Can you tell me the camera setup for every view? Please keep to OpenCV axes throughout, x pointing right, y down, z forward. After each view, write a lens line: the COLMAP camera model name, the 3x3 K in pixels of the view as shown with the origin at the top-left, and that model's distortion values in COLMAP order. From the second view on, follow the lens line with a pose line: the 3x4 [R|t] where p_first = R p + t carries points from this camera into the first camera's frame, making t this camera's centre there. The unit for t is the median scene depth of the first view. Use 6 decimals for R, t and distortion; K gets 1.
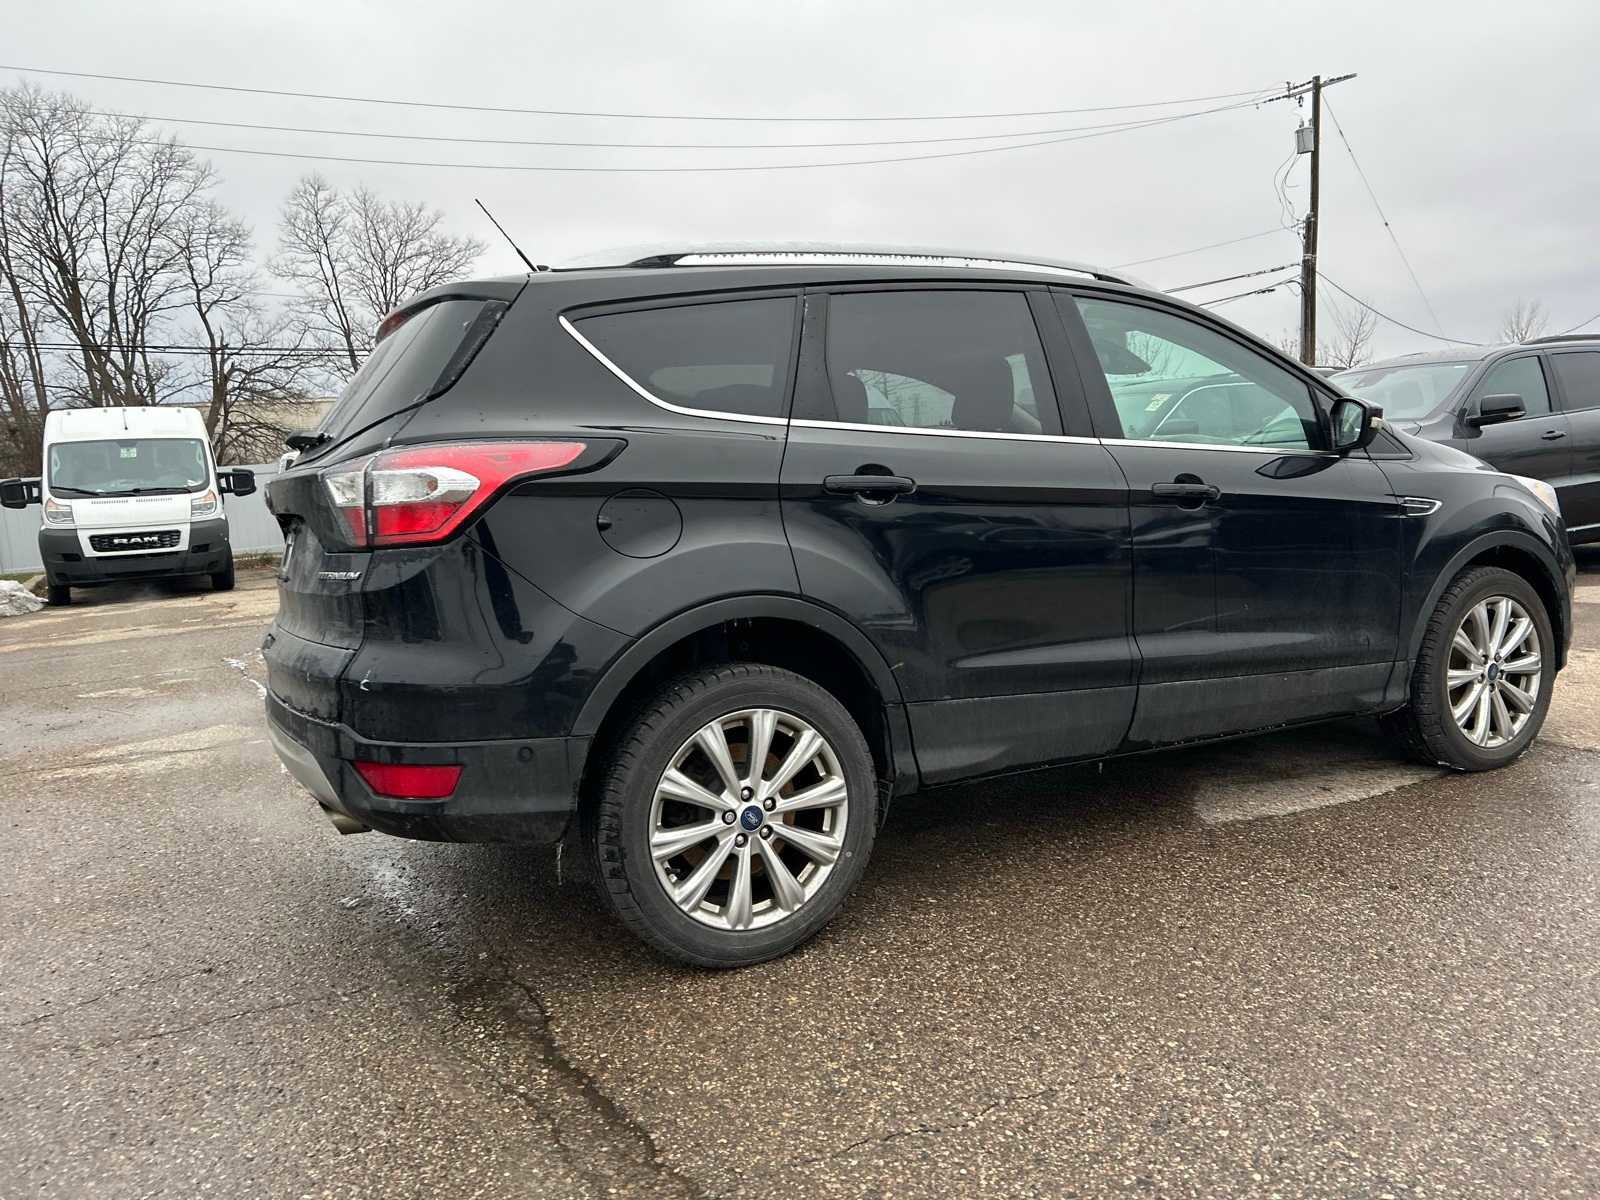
lens RADIAL K [[1206.8, 0, 807.4], [0, 1206.8, 590.3], [0, 0, 1]] dist [0.067839, -0.079856]
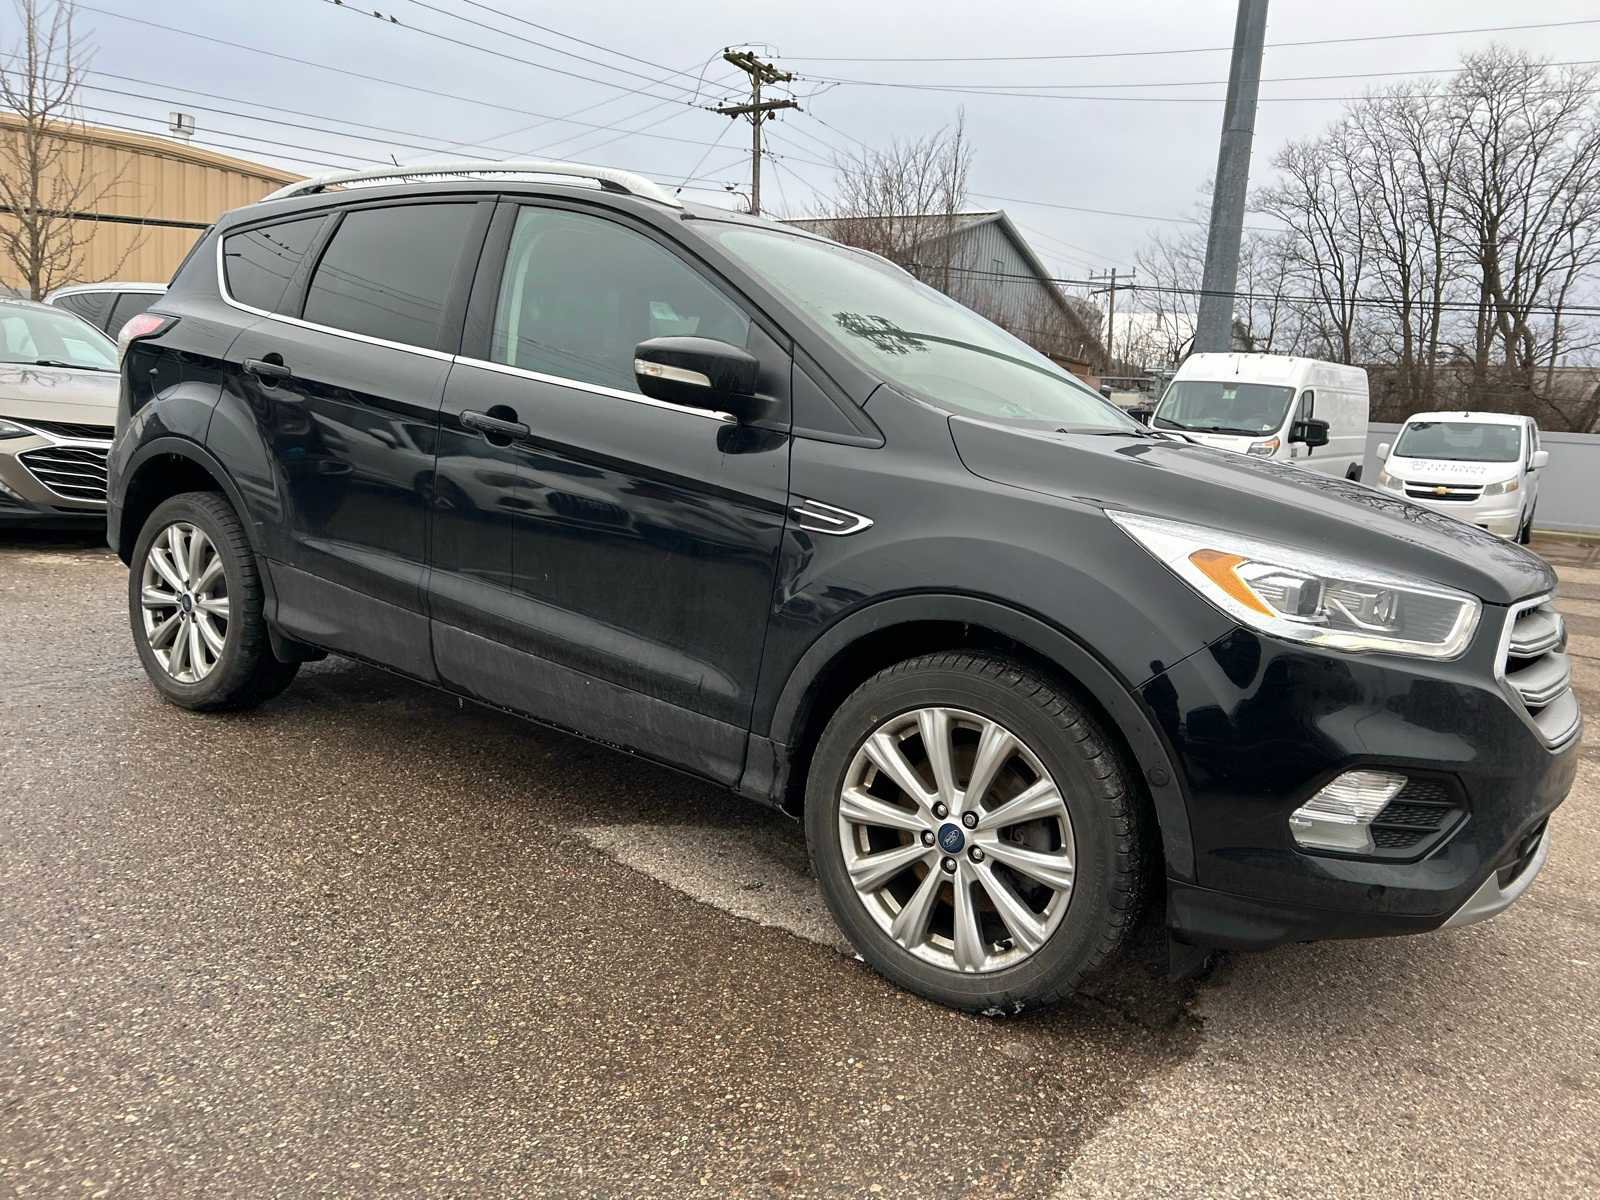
lens RADIAL K [[1204.7, 0, 802.9], [0, 1204.7, 579.8], [0, 0, 1]] dist [0.054245, -0.057133]
pose [[0.444537, 0.219690, -0.868403, 1.226419], [-0.200013, 0.969326, 0.142835, -0.145647], [0.873145, 0.110197, 0.474842, 0.807735]]
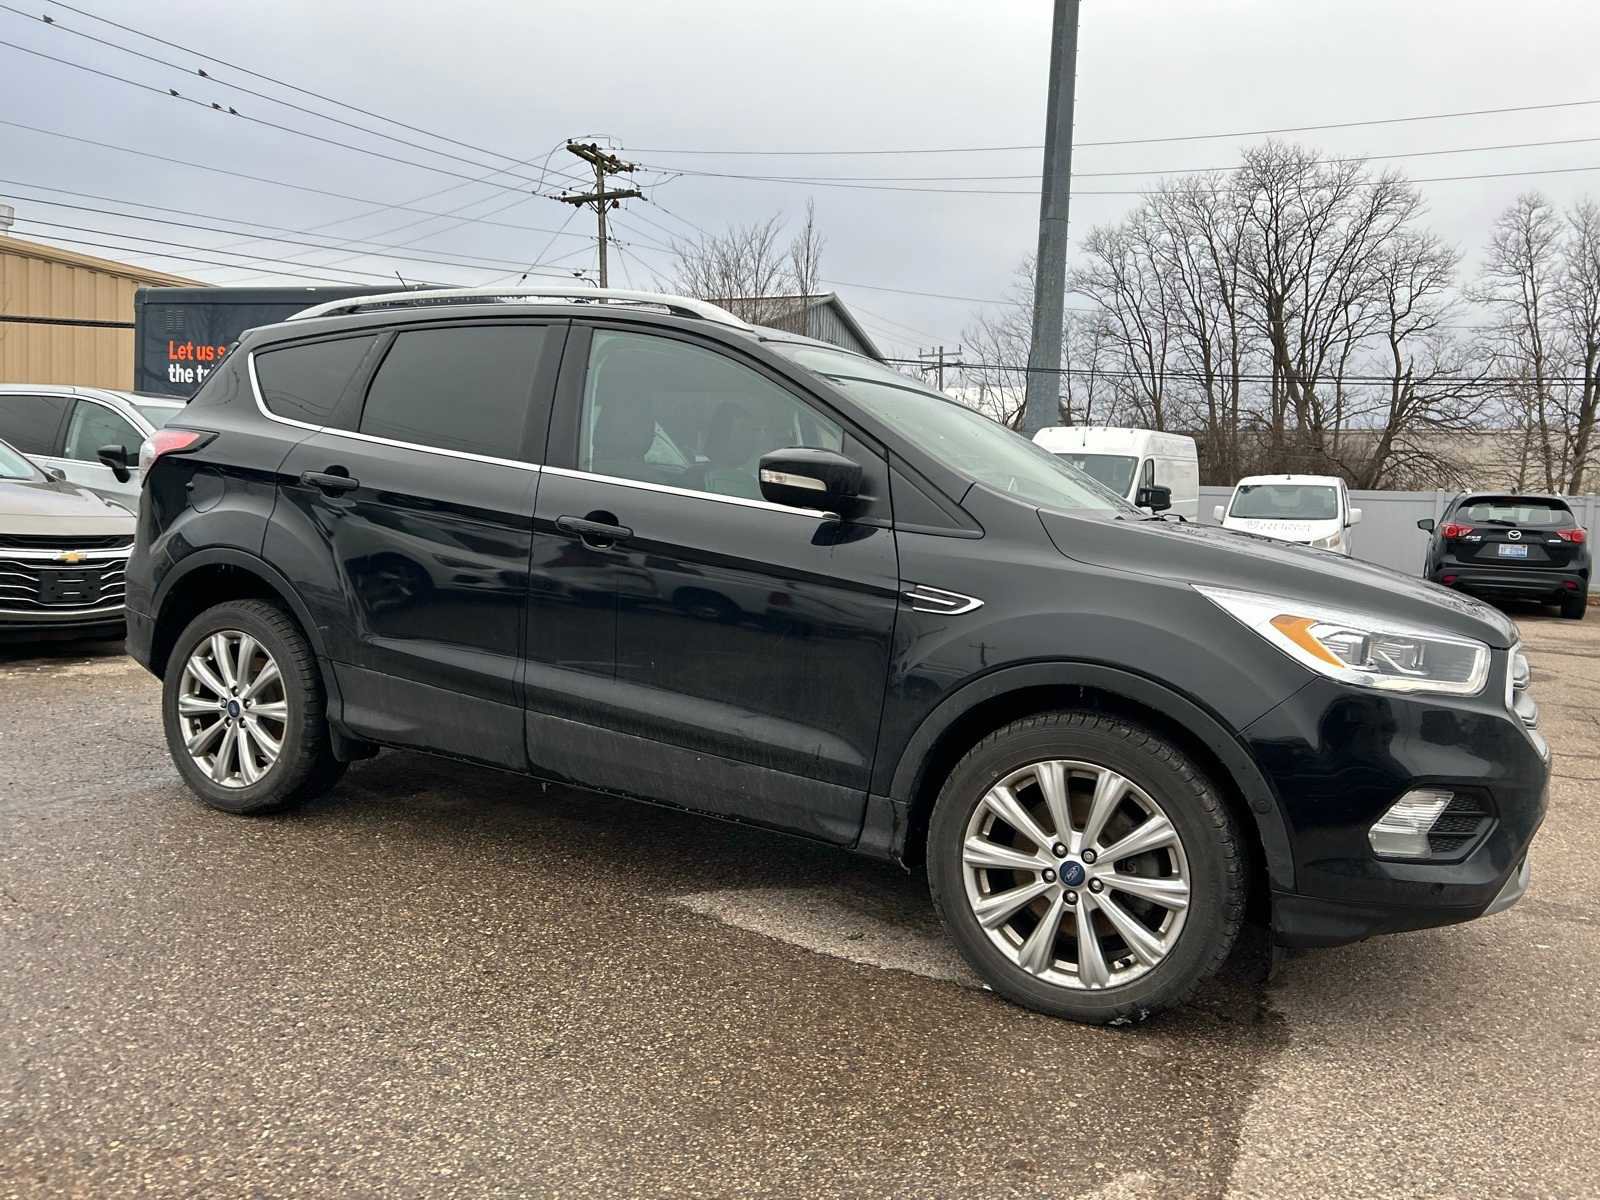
lens RADIAL K [[1201.1, 0, 799.4], [0, 1201.1, 591.6], [0, 0, 1]] dist [0.047296, -0.049203]
pose [[0.562032, 0.153372, -0.812771, 1.215052], [-0.169280, 0.983187, 0.068472, -0.127757], [0.809607, 0.099102, 0.578545, 0.597563]]
